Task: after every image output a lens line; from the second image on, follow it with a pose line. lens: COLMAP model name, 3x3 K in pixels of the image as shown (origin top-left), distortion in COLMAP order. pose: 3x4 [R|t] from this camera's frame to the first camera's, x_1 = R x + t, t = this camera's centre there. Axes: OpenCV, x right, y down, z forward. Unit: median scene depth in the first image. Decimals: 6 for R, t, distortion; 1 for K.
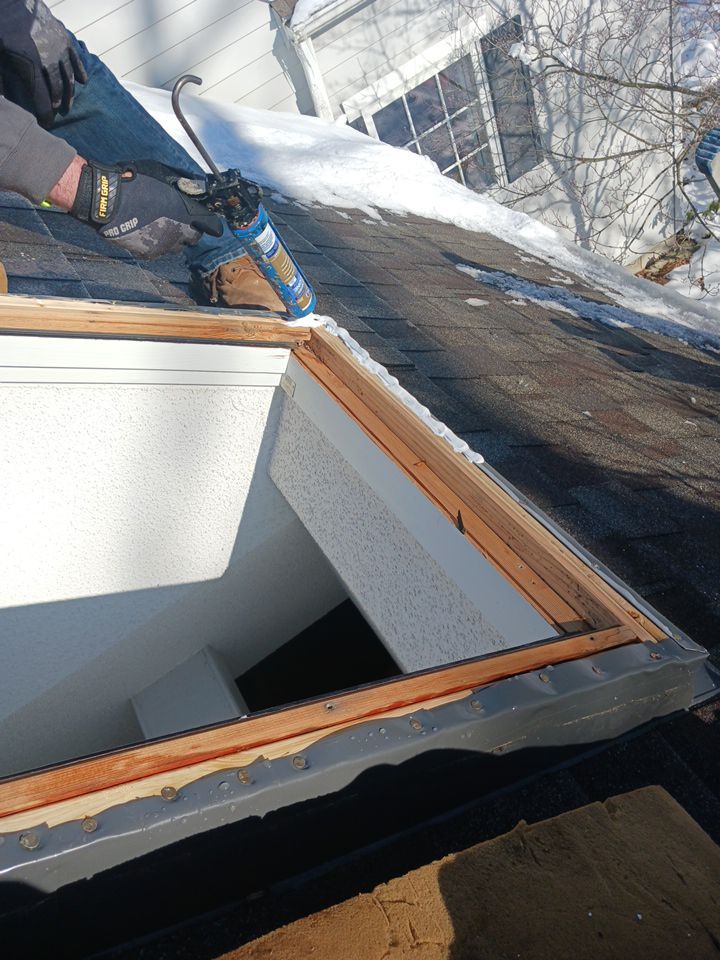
lens RADIAL K [[710.9, 0, 360.0], [0, 710.9, 480.0], [0, 0, 1]] dist [0.039066, -0.044166]
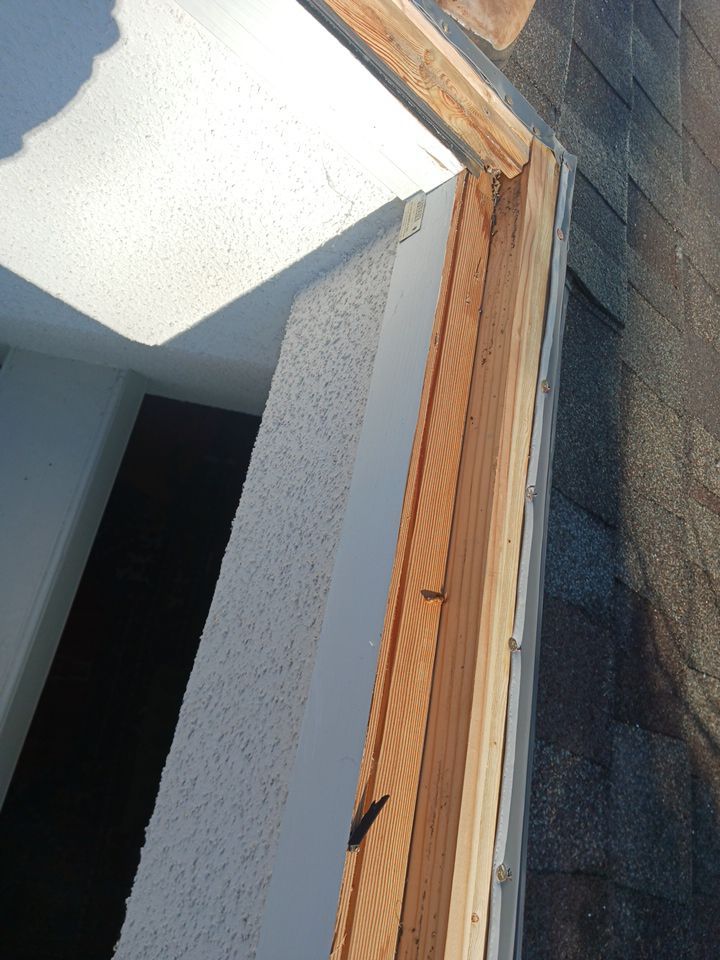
lens RADIAL K [[730.0, 0, 375.0], [0, 730.0, 455.7], [0, 0, 1]] dist [0.044212, -0.090217]
pose [[0.699194, 0.711060, 0.074304, -0.050925], [-0.692371, 0.647560, 0.318260, -0.233716], [0.178186, -0.273971, 0.945087, 0.623279]]
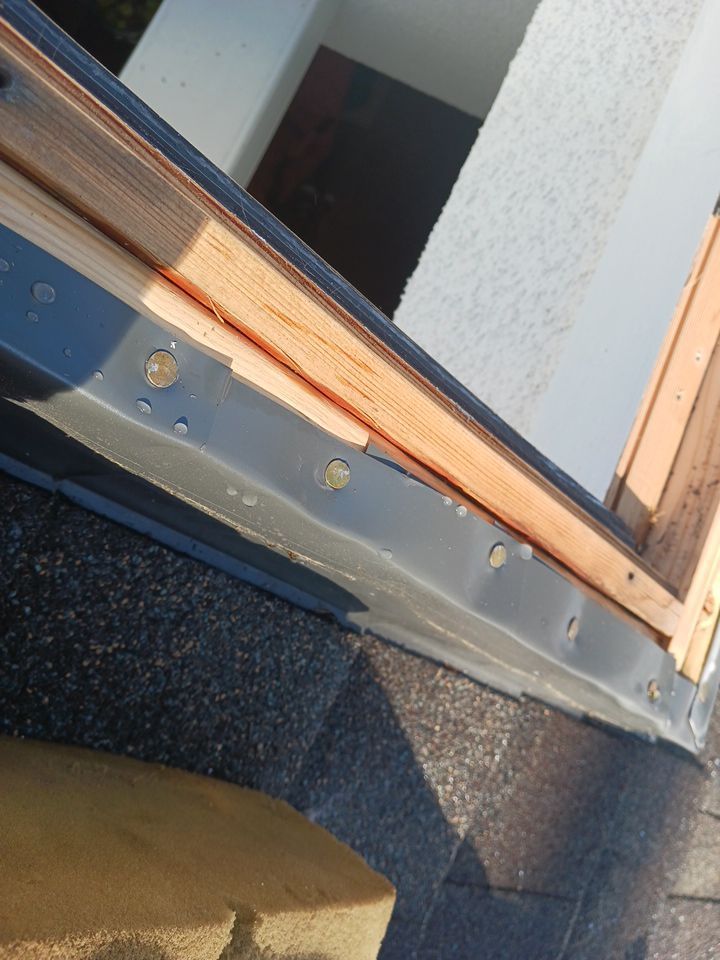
lens RADIAL K [[764.0, 0, 360.0], [0, 764.0, 480.0], [0, 0, 1]] dist [-0.007469, -0.006680]
pose [[0.526304, 0.818082, 0.231832, 0.051891], [-0.785006, 0.362709, 0.502203, 0.068975], [0.326756, -0.446301, 0.833094, 0.436864]]
